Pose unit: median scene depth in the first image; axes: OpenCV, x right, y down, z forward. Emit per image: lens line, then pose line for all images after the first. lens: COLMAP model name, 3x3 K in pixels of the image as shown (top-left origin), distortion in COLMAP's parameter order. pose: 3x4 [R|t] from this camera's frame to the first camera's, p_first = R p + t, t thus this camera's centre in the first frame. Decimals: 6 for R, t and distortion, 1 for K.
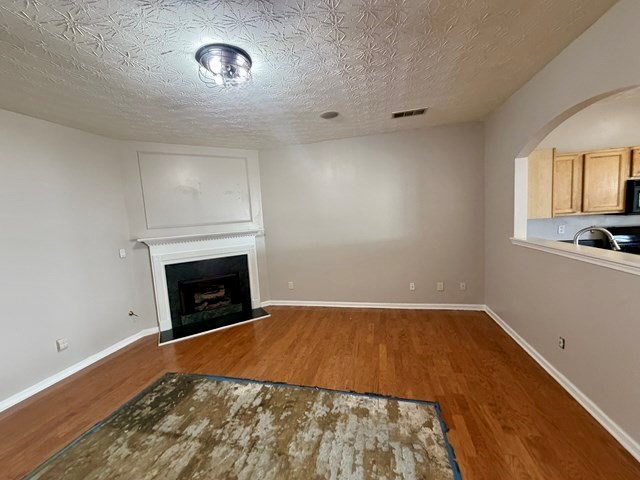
lens RADIAL K [[255.1, 0, 318.4], [0, 255.1, 237.9], [0, 0, 1]] dist [-0.000771, 0.000076]
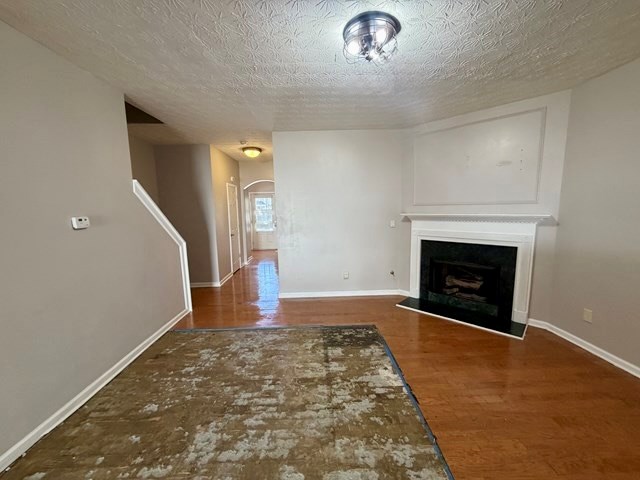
lens RADIAL K [[255.1, 0, 318.2], [0, 255.1, 238.1], [0, 0, 1]] dist [-0.000771, 0.000076]
pose [[0.259735, 0.176636, -0.949388, 0.500698], [-0.080077, 0.983683, 0.161109, -0.064831], [0.962354, 0.034178, 0.269642, 0.473708]]
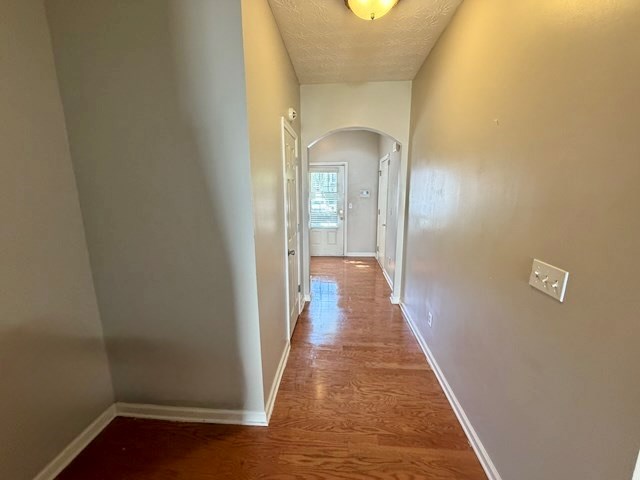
lens RADIAL K [[255.1, 0, 318.7], [0, 255.1, 241.2], [0, 0, 1]] dist [-0.000771, 0.000076]
pose [[0.148315, 0.252379, -0.956194, -1.184137], [-0.087975, 0.966422, 0.241433, 0.084372], [0.985019, 0.048313, 0.165538, 0.265215]]
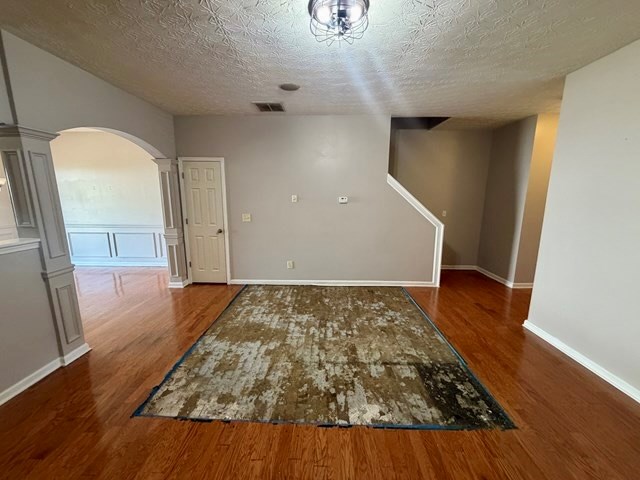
lens RADIAL K [[255.1, 0, 319.4], [0, 255.1, 239.5], [0, 0, 1]] dist [-0.000771, 0.000076]
pose [[-0.973921, 0.098118, -0.204576, -0.036264], [0.038870, 0.960483, 0.275612, -0.137979], [0.223534, 0.260472, -0.939248, 1.619226]]
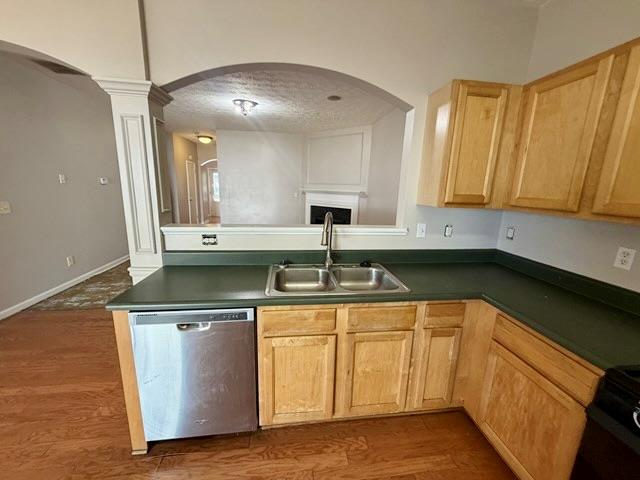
lens RADIAL K [[255.1, 0, 318.2], [0, 255.1, 238.3], [0, 0, 1]] dist [-0.000771, 0.000076]
pose [[0.355866, 0.260267, -0.897564, 1.700178], [-0.133738, 0.964734, 0.226720, -0.130416], [0.924918, 0.039357, 0.378123, 0.645407]]
